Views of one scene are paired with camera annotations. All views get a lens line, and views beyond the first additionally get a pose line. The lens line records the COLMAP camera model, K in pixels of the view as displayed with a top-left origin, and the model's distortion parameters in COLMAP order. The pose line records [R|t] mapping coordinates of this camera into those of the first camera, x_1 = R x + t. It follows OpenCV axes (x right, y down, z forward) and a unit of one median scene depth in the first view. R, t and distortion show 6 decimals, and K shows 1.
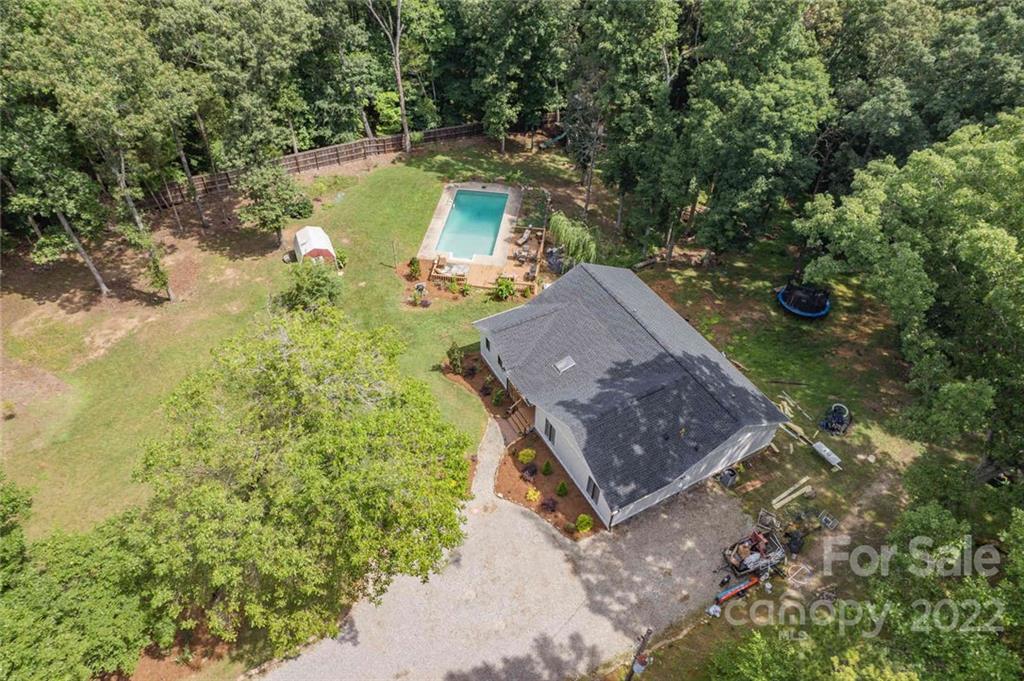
lens RADIAL K [[649.8, 0, 512.8], [0, 649.8, 336.3], [0, 0, 1]] dist [-0.017458, 0.002338]
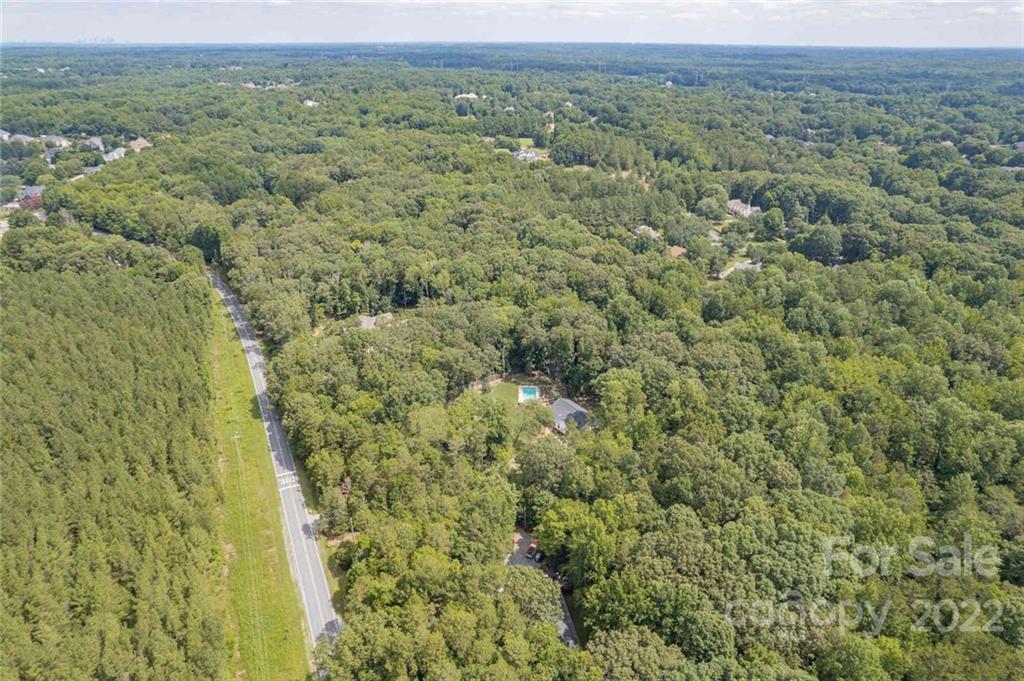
lens RADIAL K [[650.8, 0, 513.4], [0, 650.8, 341.0], [0, 0, 1]] dist [-0.000219, -0.000001]
pose [[0.993419, -0.058556, 0.098434, -0.594398], [0.086933, 0.945049, -0.315159, 0.851361], [-0.074571, 0.321642, 0.943920, -3.190564]]
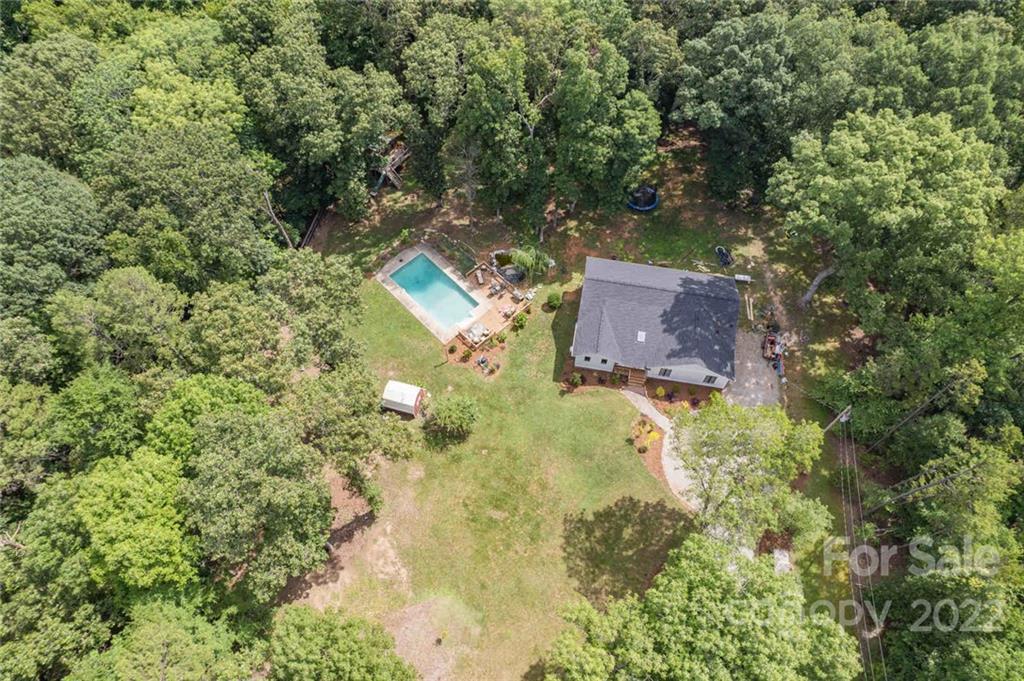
lens RADIAL K [[649.8, 0, 510.7], [0, 649.8, 340.8], [0, 0, 1]] dist [-0.017458, 0.002338]
pose [[0.624321, -0.677548, 0.388784, -0.598447], [0.541673, 0.734097, 0.409502, -0.621175], [-0.562862, -0.045067, 0.825321, -0.137544]]
